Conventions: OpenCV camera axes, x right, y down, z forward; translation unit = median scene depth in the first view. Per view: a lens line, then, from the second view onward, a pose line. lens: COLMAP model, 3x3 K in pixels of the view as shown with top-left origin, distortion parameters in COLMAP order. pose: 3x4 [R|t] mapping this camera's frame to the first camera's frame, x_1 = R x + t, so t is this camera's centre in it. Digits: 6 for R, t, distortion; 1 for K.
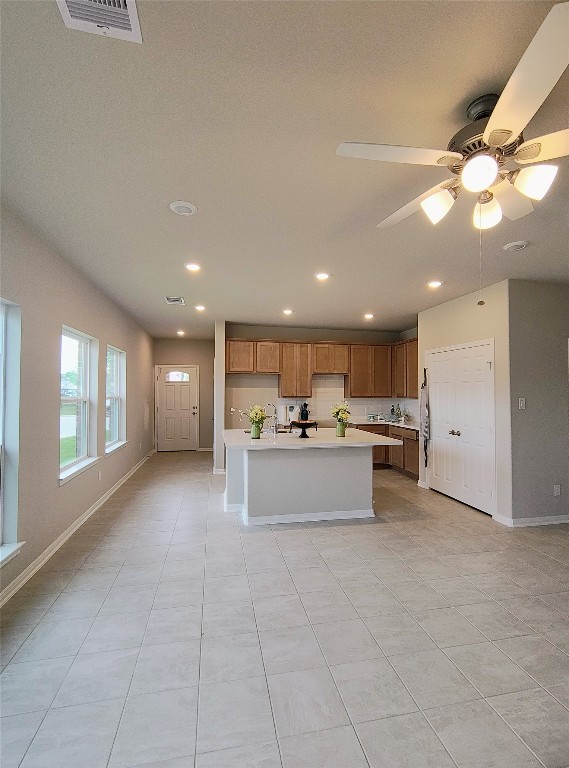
lens RADIAL K [[339.4, 0, 274.7], [0, 339.4, 381.8], [0, 0, 1]] dist [-0.003766, -0.000592]
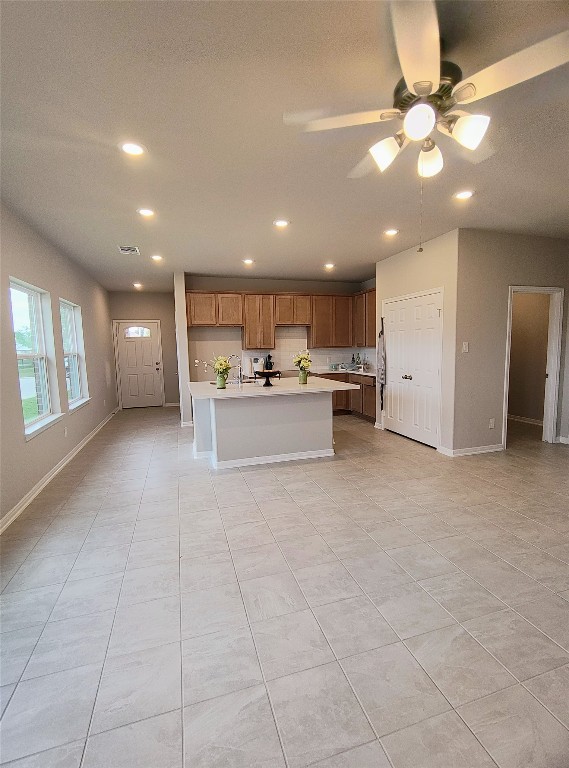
lens RADIAL K [[342.2, 0, 273.6], [0, 342.2, 381.8], [0, 0, 1]] dist [-0.003462, 0.000260]
pose [[0.994767, -0.038031, 0.094825, 0.004024], [0.025395, 0.991048, 0.131065, 0.013392], [-0.098961, -0.127971, 0.986828, -0.037418]]
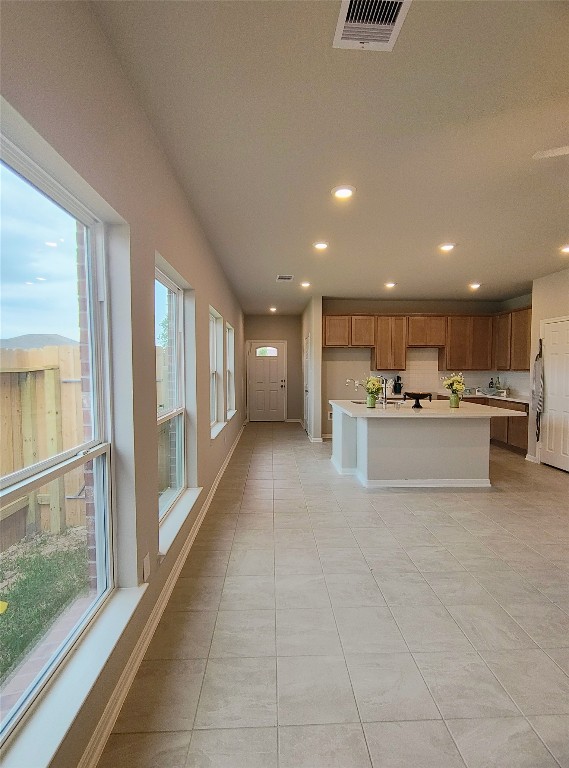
lens RADIAL K [[339.4, 0, 274.7], [0, 339.4, 381.8], [0, 0, 1]] dist [-0.003766, -0.000592]
pose [[0.986976, 0.001232, -0.160865, -0.173597], [0.010473, 0.997358, 0.071890, 0.005902], [0.160528, -0.072639, 0.984355, -0.076098]]
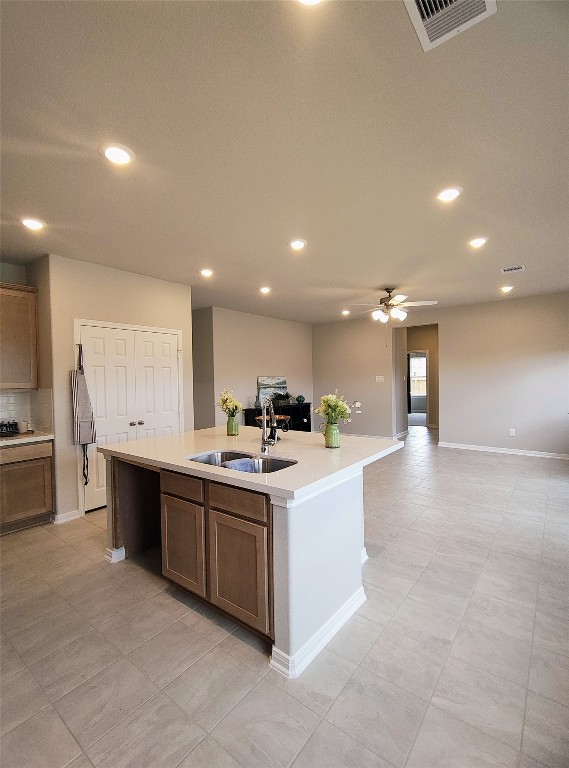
lens RADIAL K [[339.7, 0, 296.2], [0, 339.7, 384.4], [0, 0, 1]] dist [-0.000715, -0.000110]
pose [[-0.667623, -0.007291, 0.744464, -0.459432], [-0.005961, 0.999972, 0.004448, 0.045589], [-0.744476, -0.001468, -0.667648, 1.399112]]
